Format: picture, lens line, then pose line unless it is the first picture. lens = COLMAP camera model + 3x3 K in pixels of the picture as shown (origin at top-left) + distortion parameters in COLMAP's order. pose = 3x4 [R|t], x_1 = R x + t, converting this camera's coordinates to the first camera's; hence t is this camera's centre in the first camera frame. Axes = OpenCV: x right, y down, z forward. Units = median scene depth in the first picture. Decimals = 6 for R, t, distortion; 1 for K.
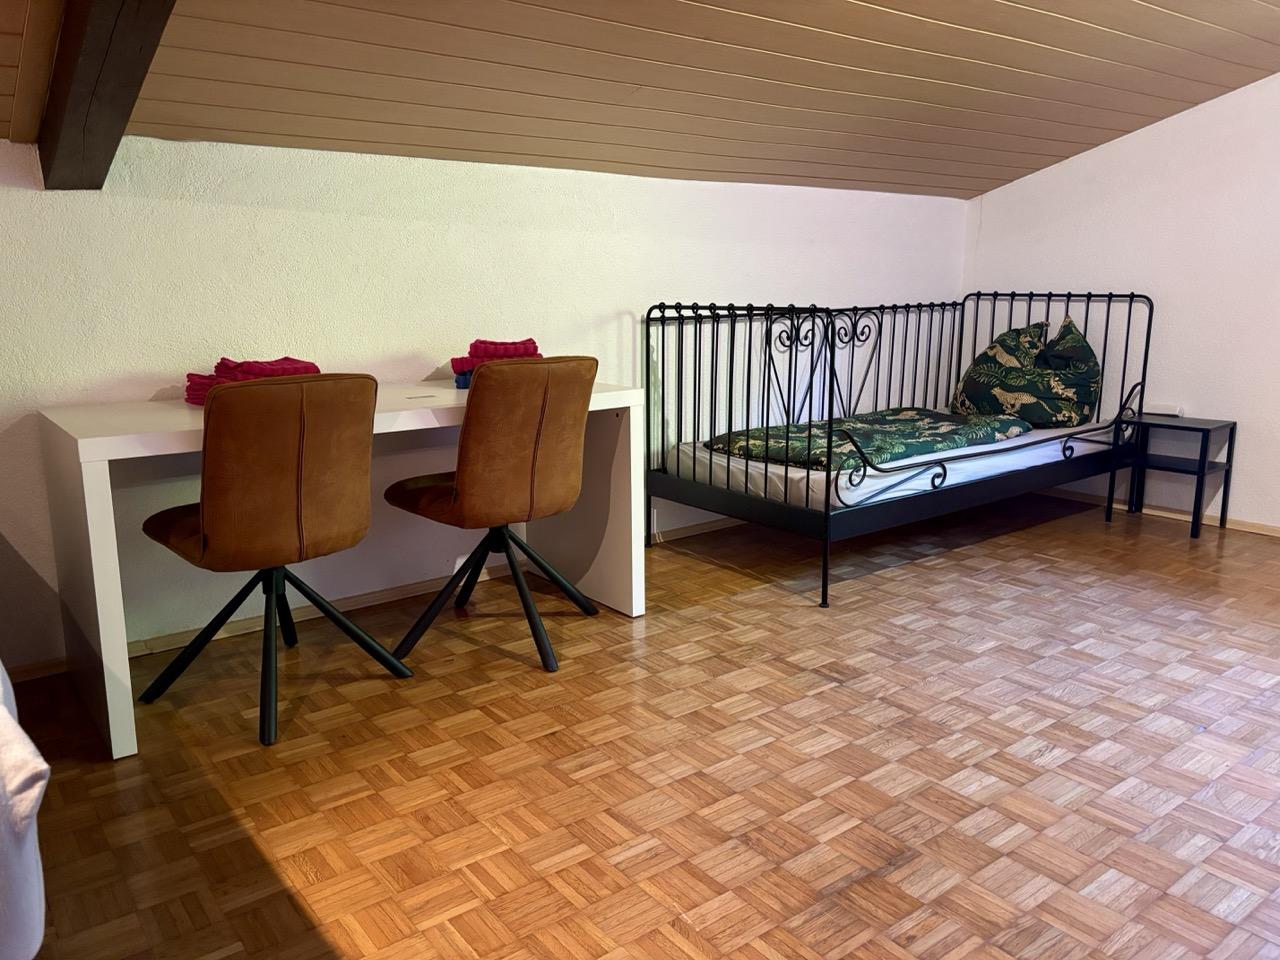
lens RADIAL K [[970.7, 0, 640.0], [0, 970.7, 480.0], [0, 0, 1]] dist [0.036753, -0.035521]
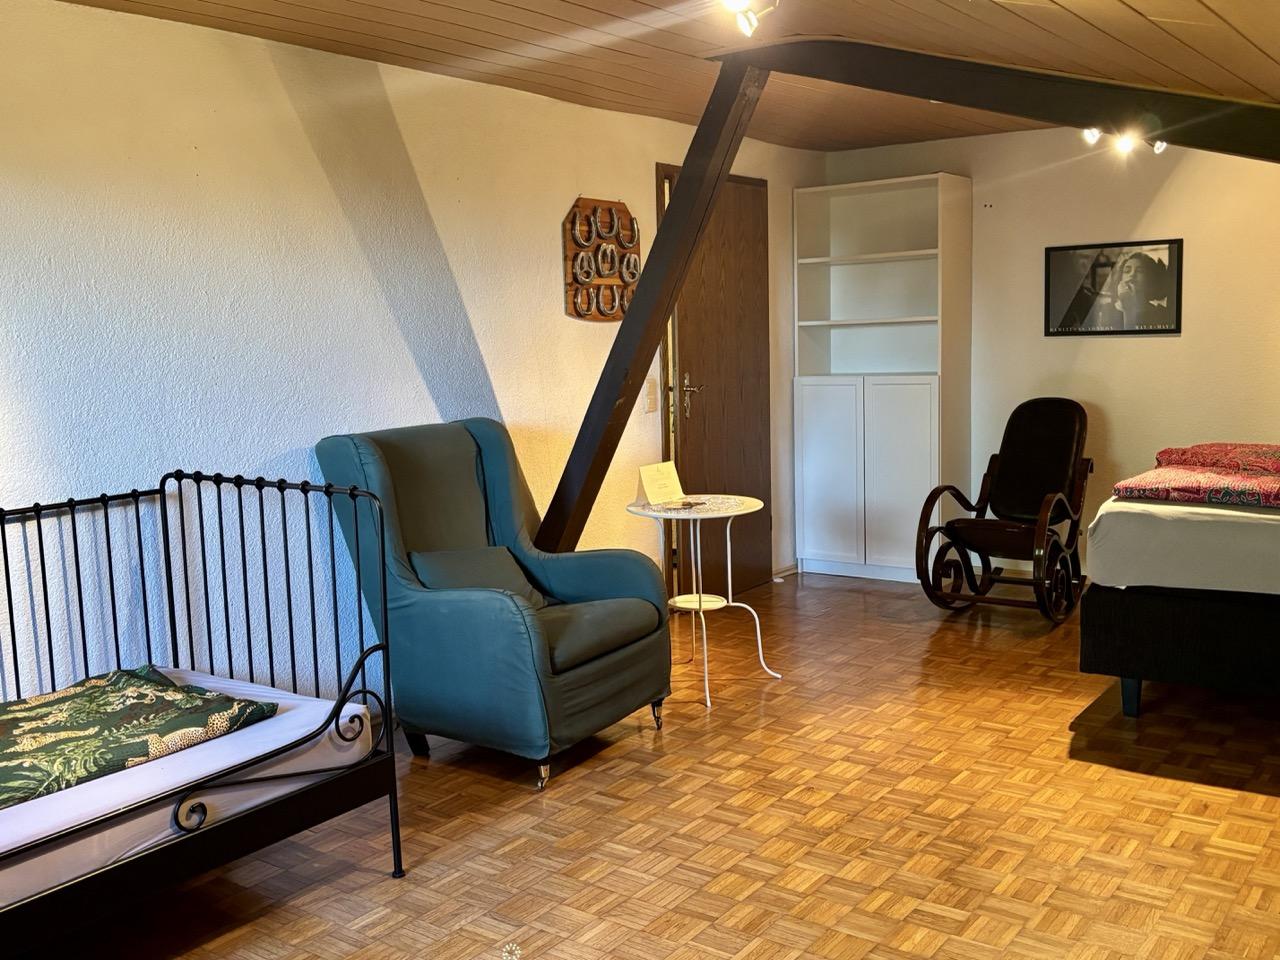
lens RADIAL K [[1260.1, 0, 640.0], [0, 1260.1, 480.0], [0, 0, 1]] dist [0.079787, -0.006092]
pose [[-0.959275, 0.067518, -0.274286, 0.882834], [-0.025449, 0.946408, 0.321968, -0.524472], [0.281325, 0.315836, -0.906148, 1.822508]]
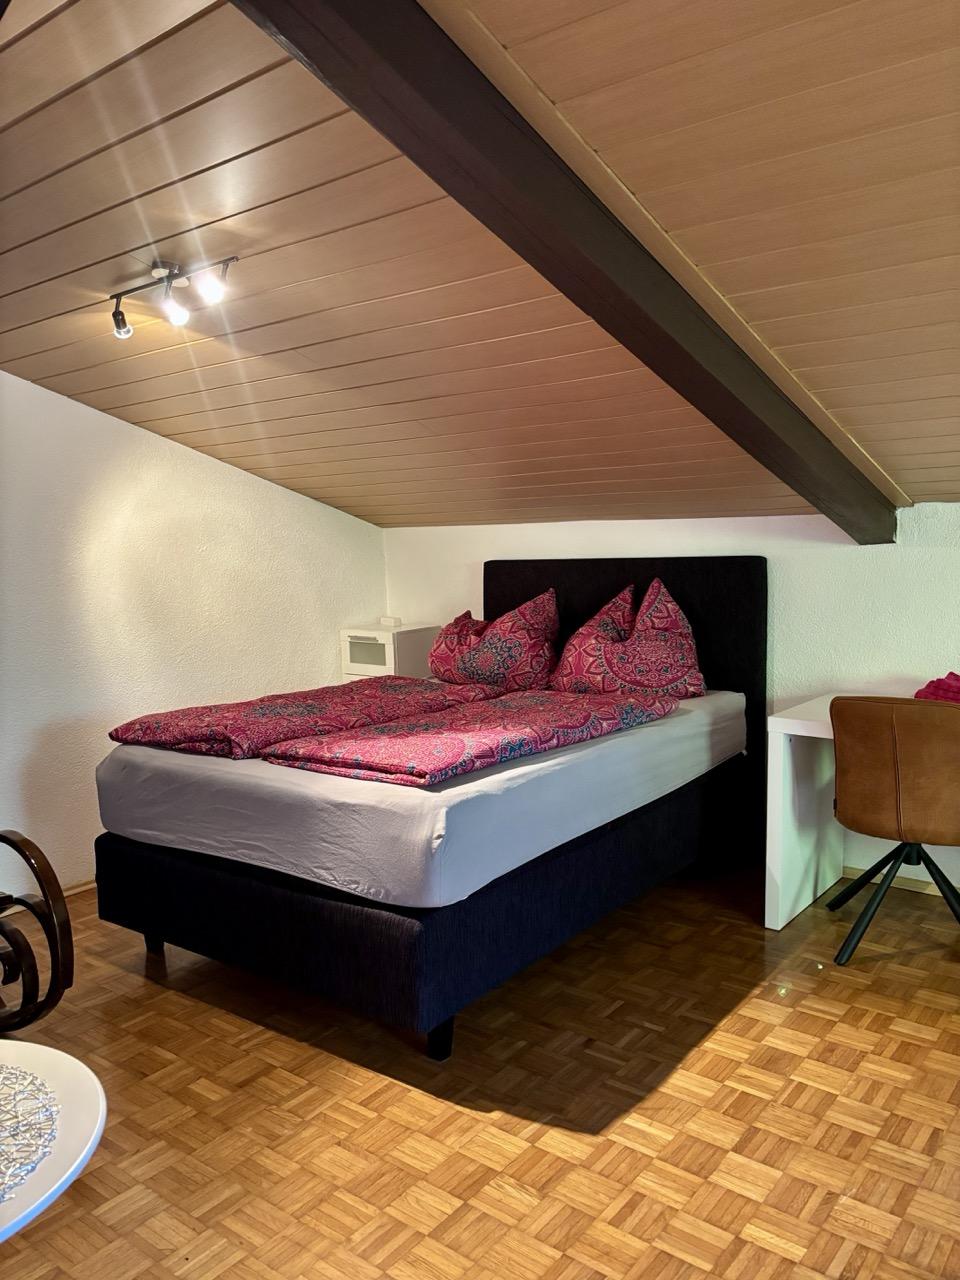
lens RADIAL K [[970.7, 0, 487.9], [0, 970.7, 643.6], [0, 0, 1]] dist [0.036753, -0.035521]
pose [[0.248212, 0.099171, -0.963616, 0.745588], [-0.175623, 0.982868, 0.055915, -0.151114], [0.952653, 0.155354, 0.261376, 0.124008]]
